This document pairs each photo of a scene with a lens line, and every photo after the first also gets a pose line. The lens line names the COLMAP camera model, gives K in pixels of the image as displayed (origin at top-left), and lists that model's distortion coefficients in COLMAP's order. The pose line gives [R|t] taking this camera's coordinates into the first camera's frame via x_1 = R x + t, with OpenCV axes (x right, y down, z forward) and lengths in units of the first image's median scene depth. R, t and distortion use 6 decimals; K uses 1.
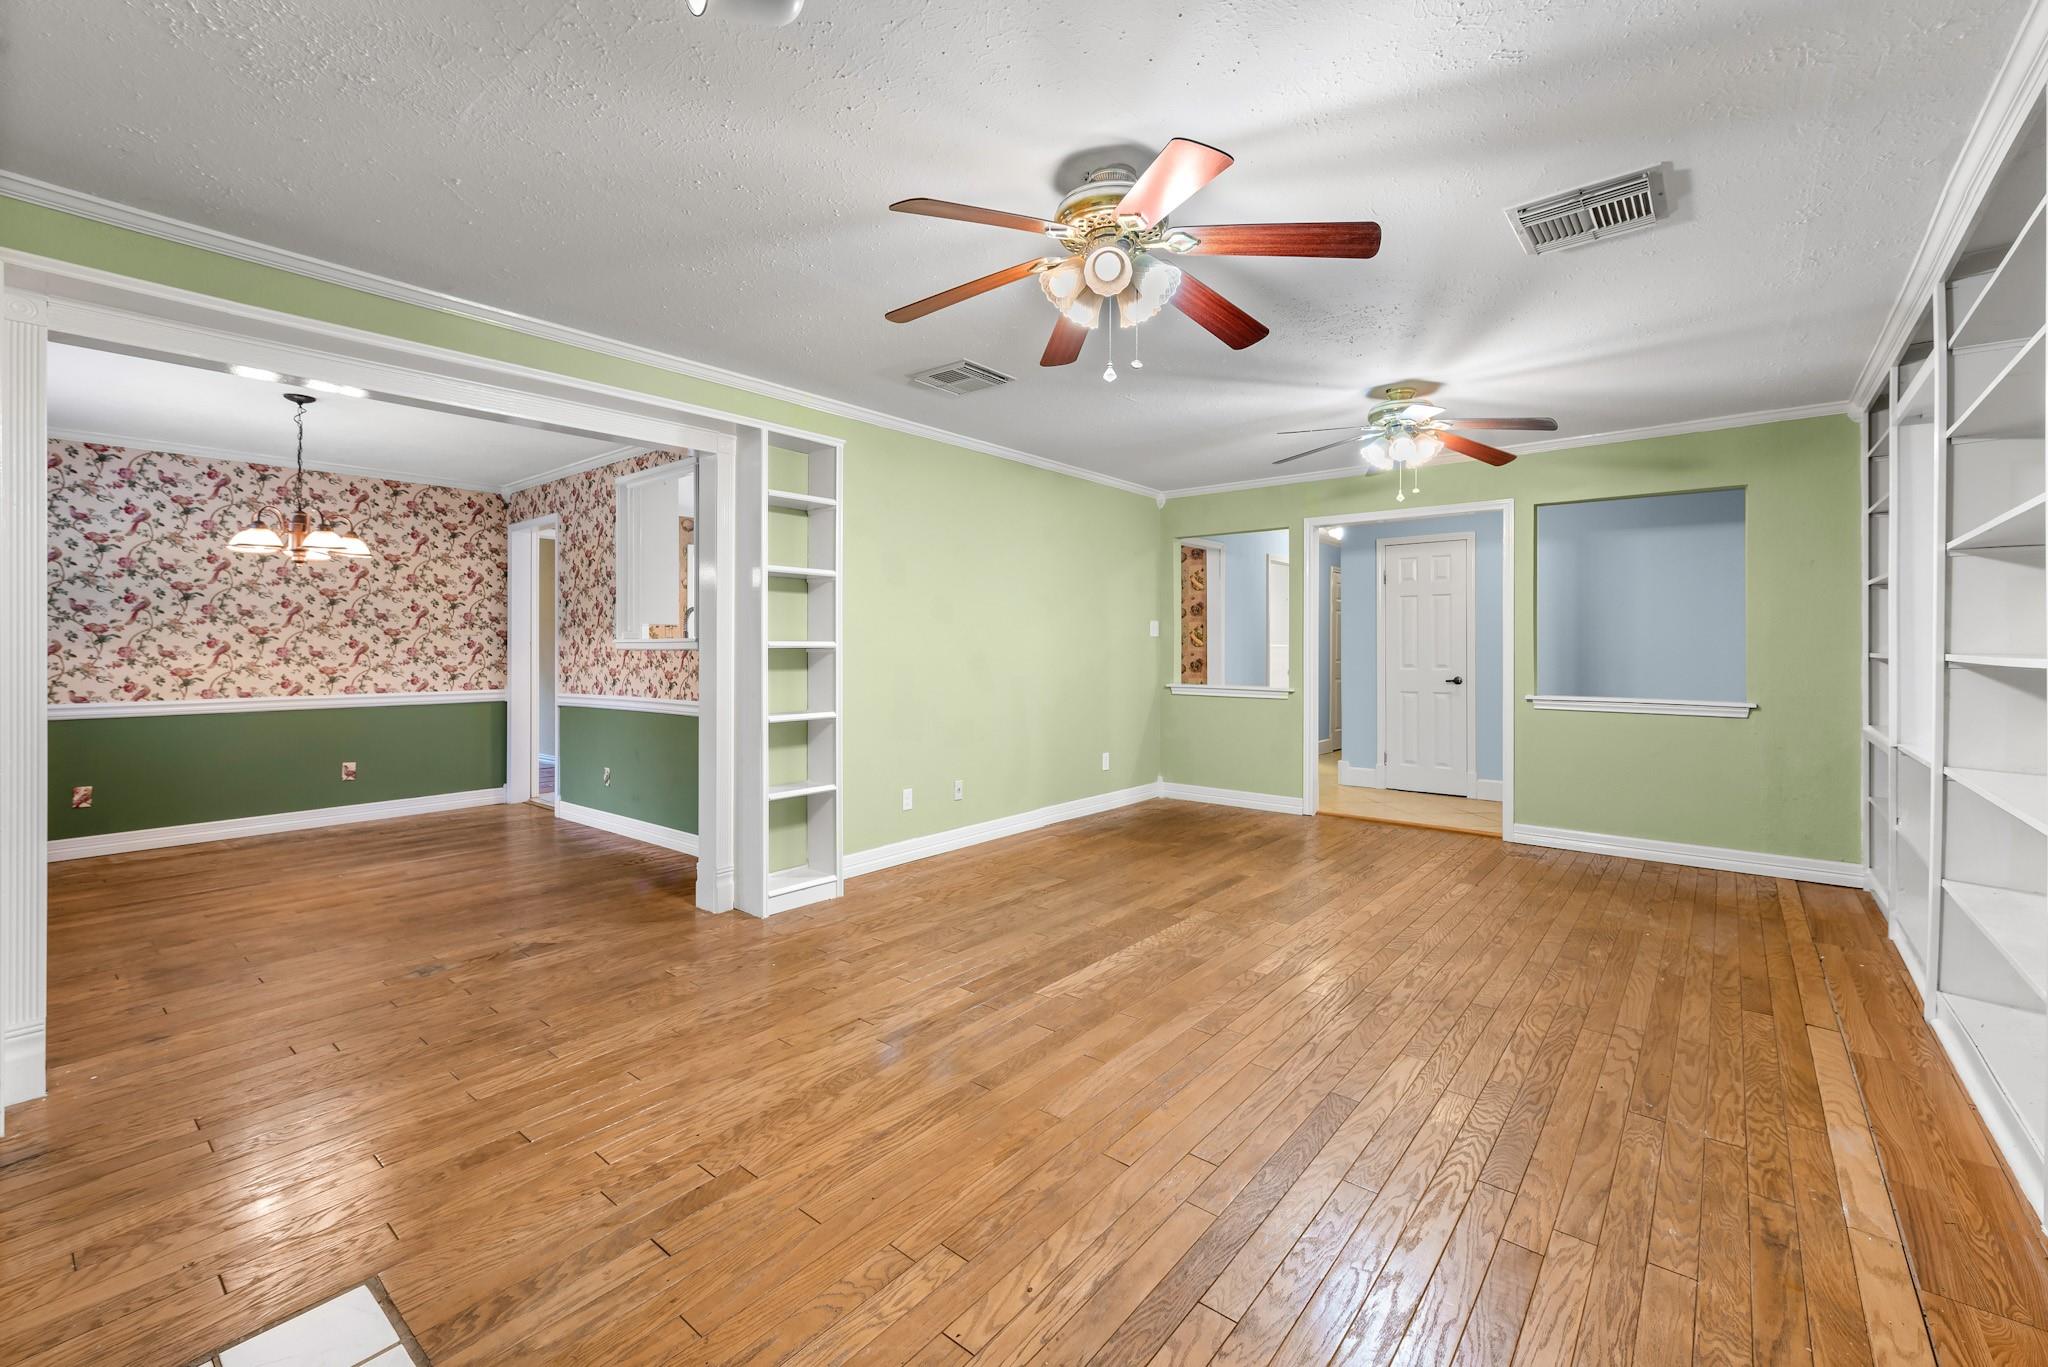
lens RADIAL K [[869.5, 0, 1025.9], [0, 869.5, 653.2], [0, 0, 1]] dist [0.009615, 0.000041]
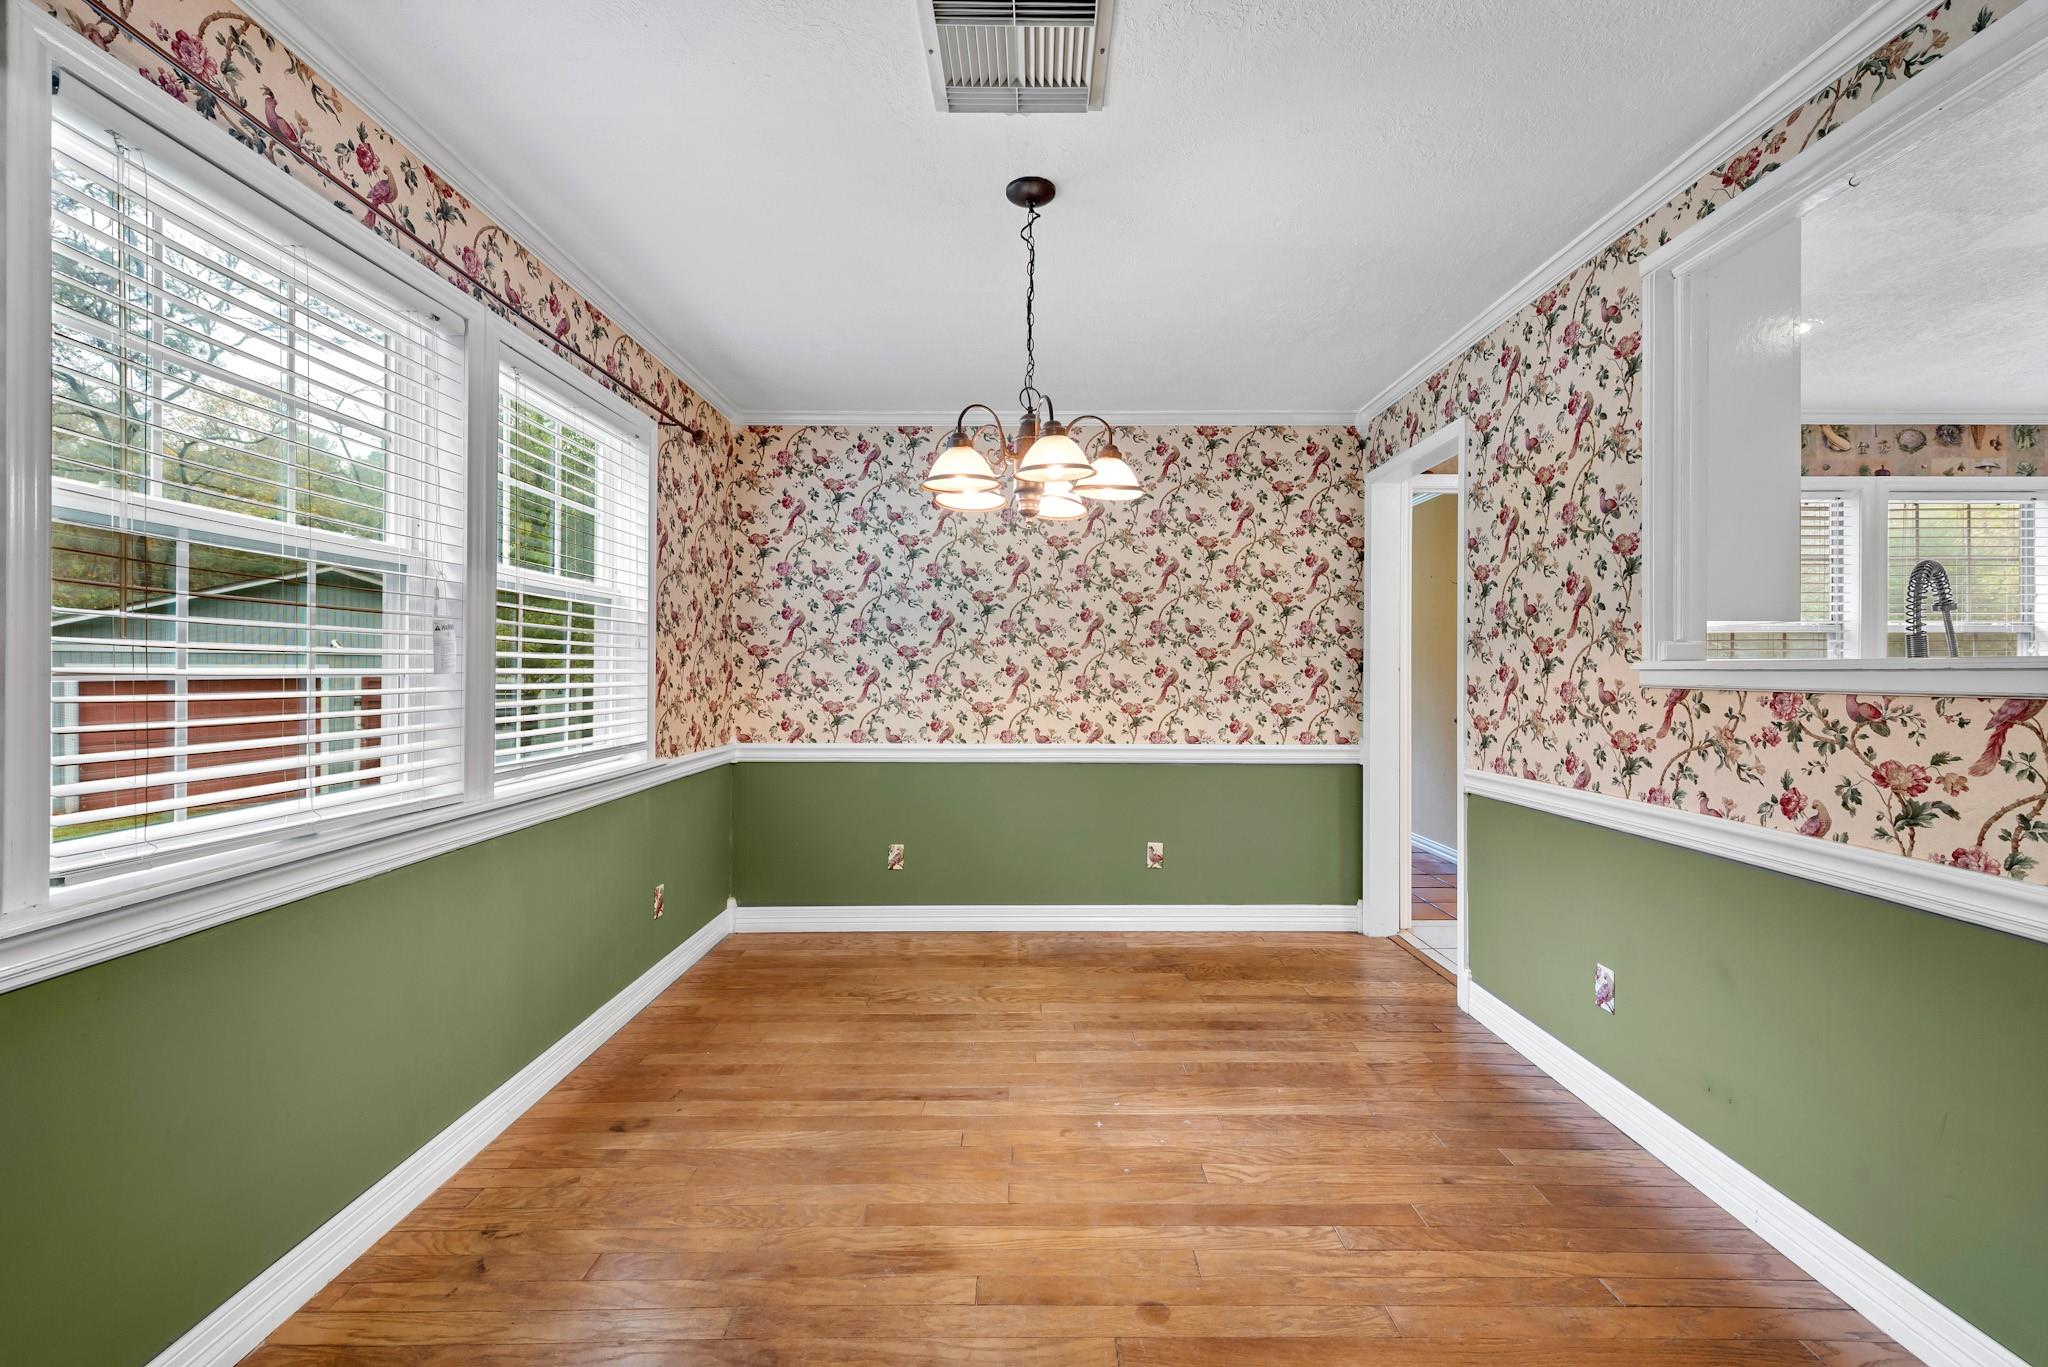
lens RADIAL K [[842.0, 0, 1022.5], [0, 842.0, 661.8], [0, 0, 1]] dist [0.000254, -0.000096]
pose [[0.636207, -0.005819, -0.771497, -0.338644], [-0.006654, 0.999893, -0.013029, -0.008610], [0.771490, 0.013422, 0.636100, 0.513078]]
